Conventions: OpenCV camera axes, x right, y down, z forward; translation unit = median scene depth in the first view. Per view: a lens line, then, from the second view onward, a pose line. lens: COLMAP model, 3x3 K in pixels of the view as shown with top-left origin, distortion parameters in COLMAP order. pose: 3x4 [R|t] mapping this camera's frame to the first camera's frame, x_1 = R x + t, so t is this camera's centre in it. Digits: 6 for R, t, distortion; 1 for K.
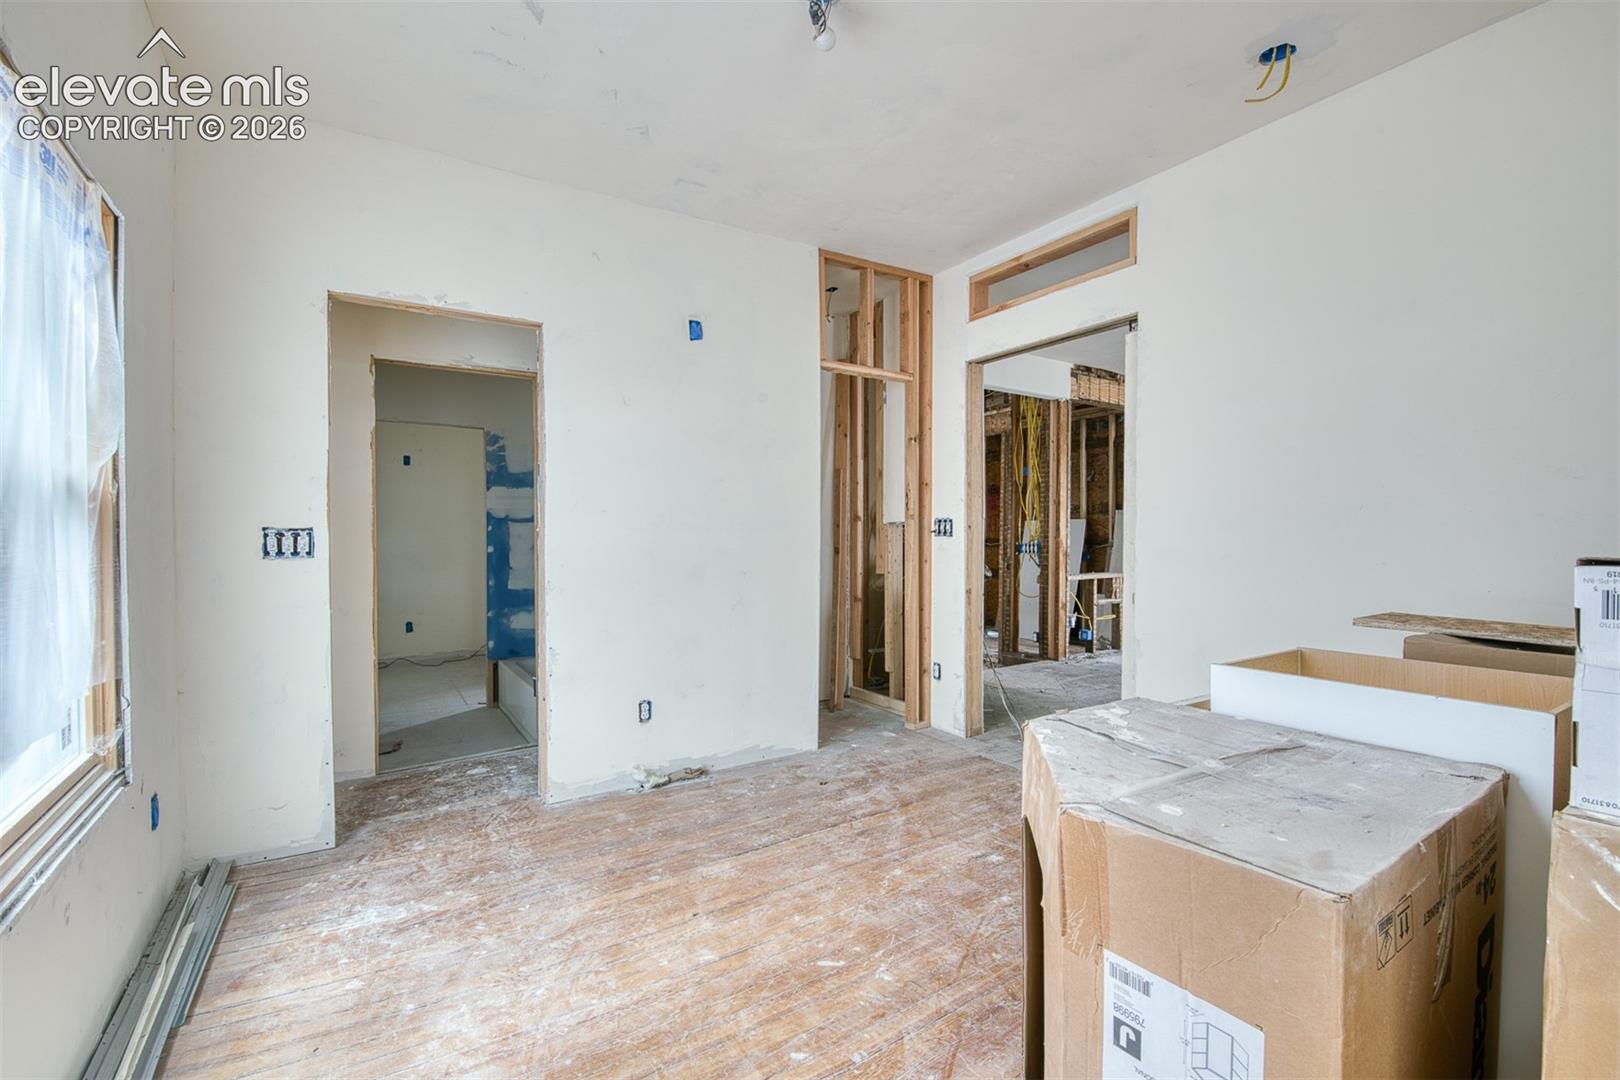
lens RADIAL K [[702.8, 0, 817.4], [0, 702.8, 552.5], [0, 0, 1]] dist [-0.005413, -0.007673]
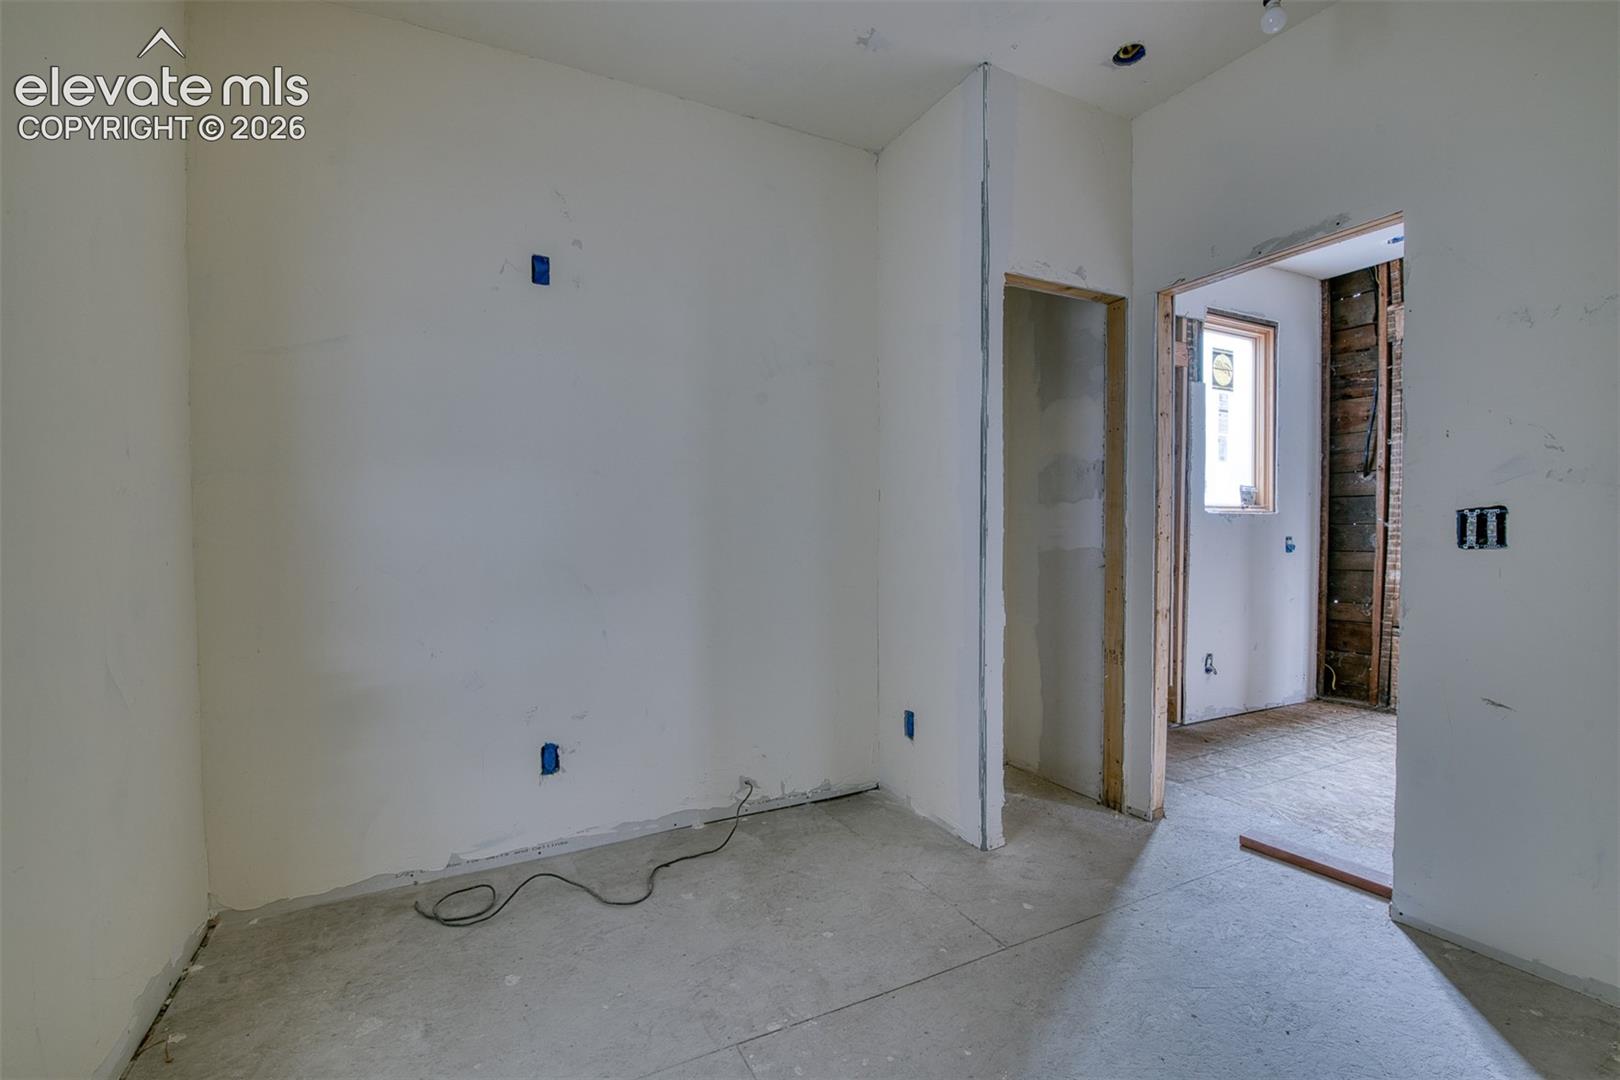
lens RADIAL K [[702.8, 0, 816.1], [0, 702.8, 554.3], [0, 0, 1]] dist [-0.005413, -0.007673]
pose [[0.994936, -0.000734, -0.100503, -0.569477], [0.001882, 0.999934, 0.011330, 0.004098], [0.100488, -0.011461, 0.994872, 0.915819]]
